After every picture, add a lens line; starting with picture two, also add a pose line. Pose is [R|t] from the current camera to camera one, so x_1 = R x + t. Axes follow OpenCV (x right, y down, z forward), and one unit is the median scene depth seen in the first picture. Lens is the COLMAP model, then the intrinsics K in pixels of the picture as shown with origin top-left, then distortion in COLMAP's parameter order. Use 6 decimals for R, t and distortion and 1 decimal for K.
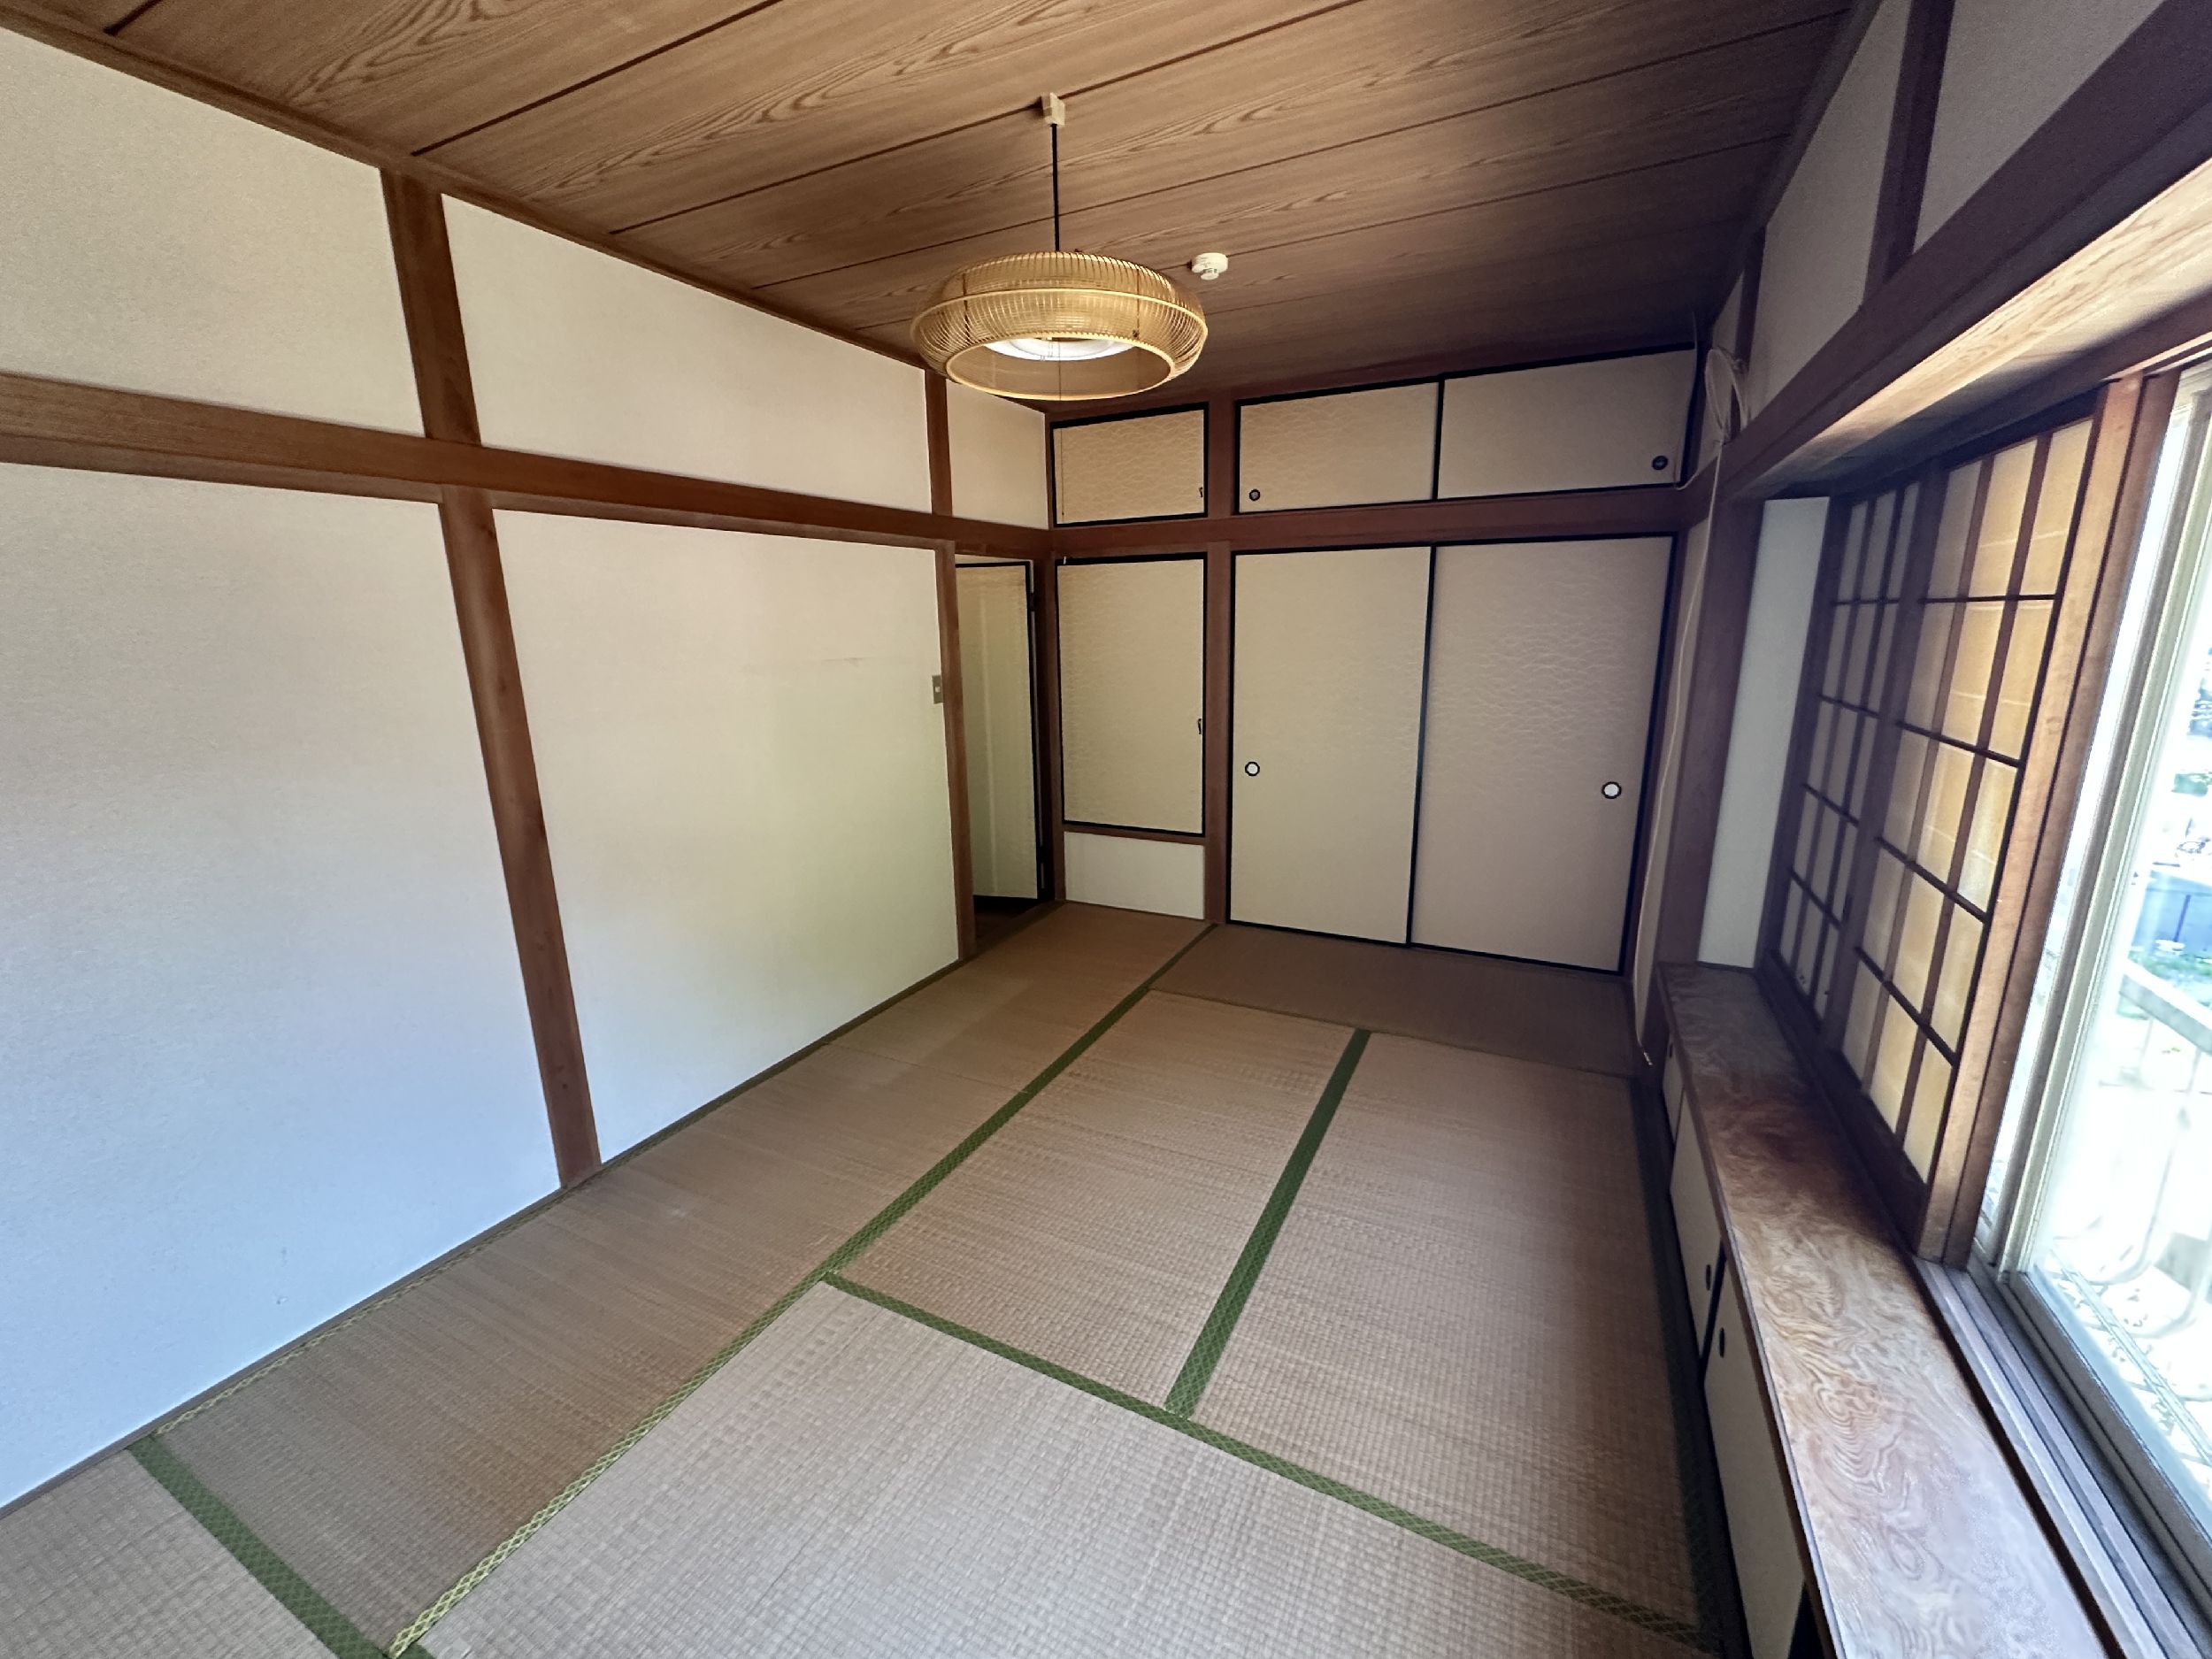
lens RADIAL K [[884.9, 0, 1110.7], [0, 884.9, 825.6], [0, 0, 1]] dist [-0.003774, 0.000404]
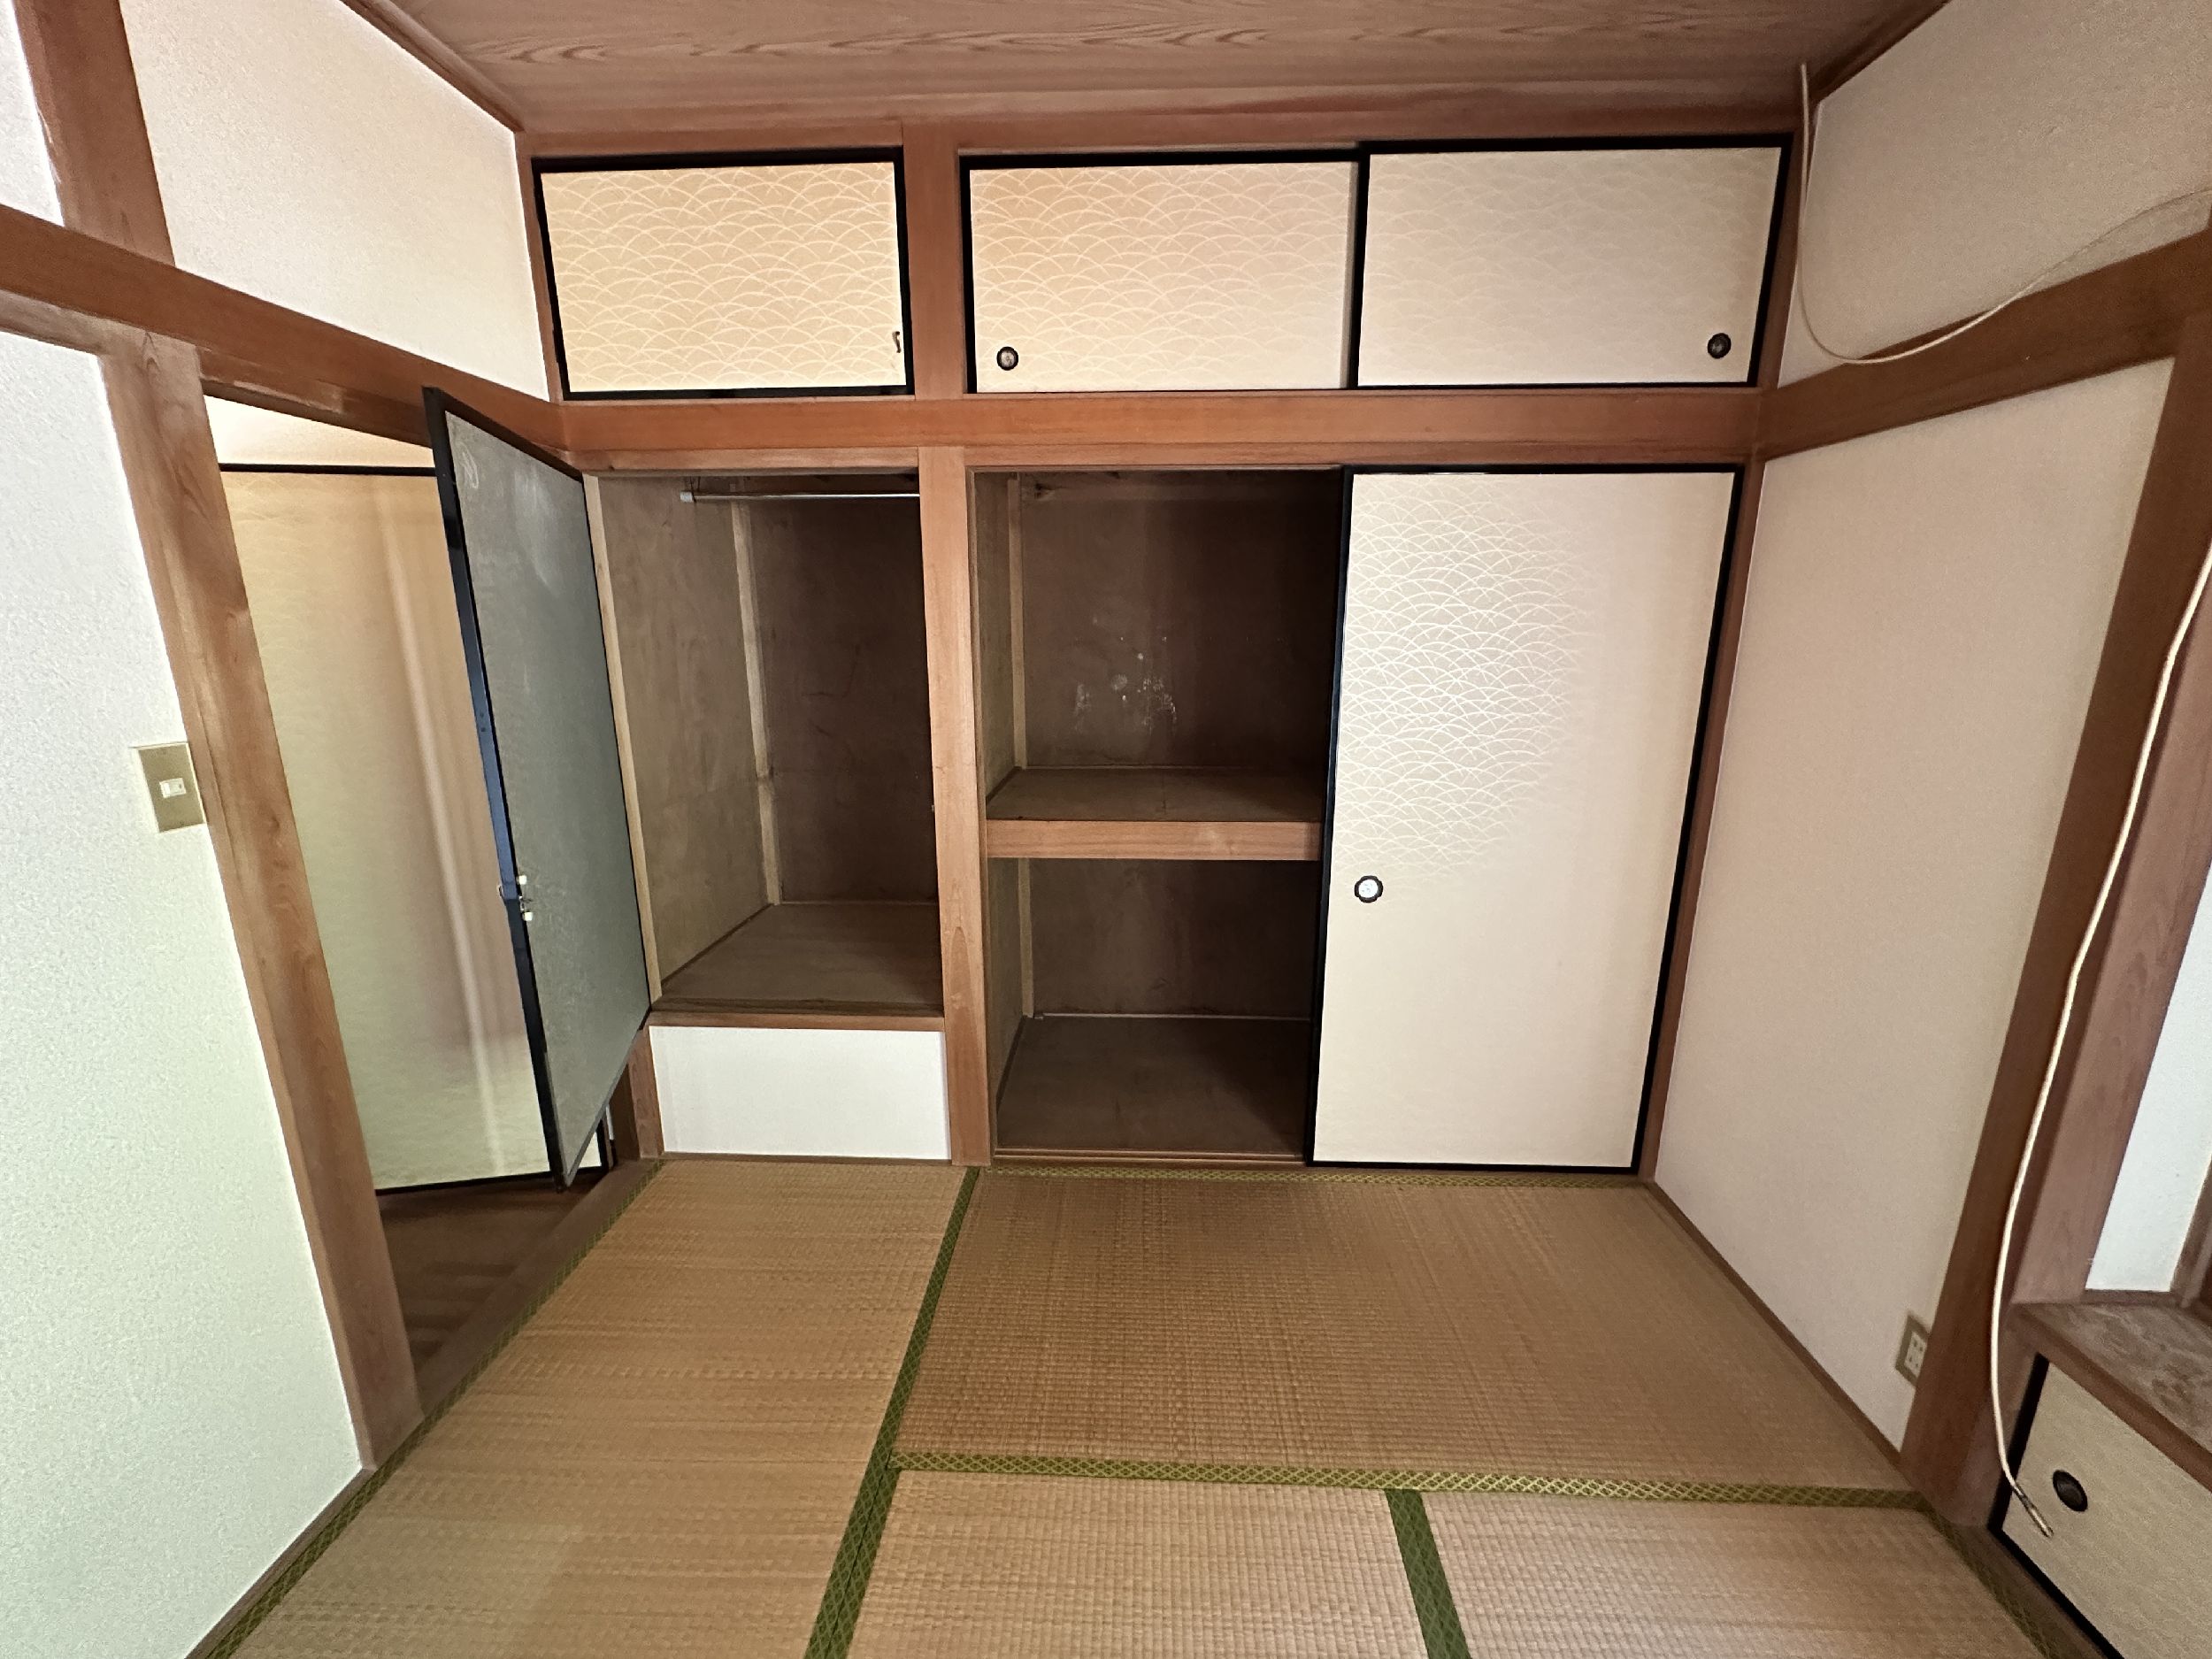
lens RADIAL K [[884.9, 0, 1110.7], [0, 884.9, 825.6], [0, 0, 1]] dist [-0.003774, 0.000404]
pose [[0.911236, -0.078626, 0.404311, -0.009312], [0.082047, 0.996589, 0.008888, -0.111908], [-0.403631, 0.025073, 0.914578, 0.543954]]
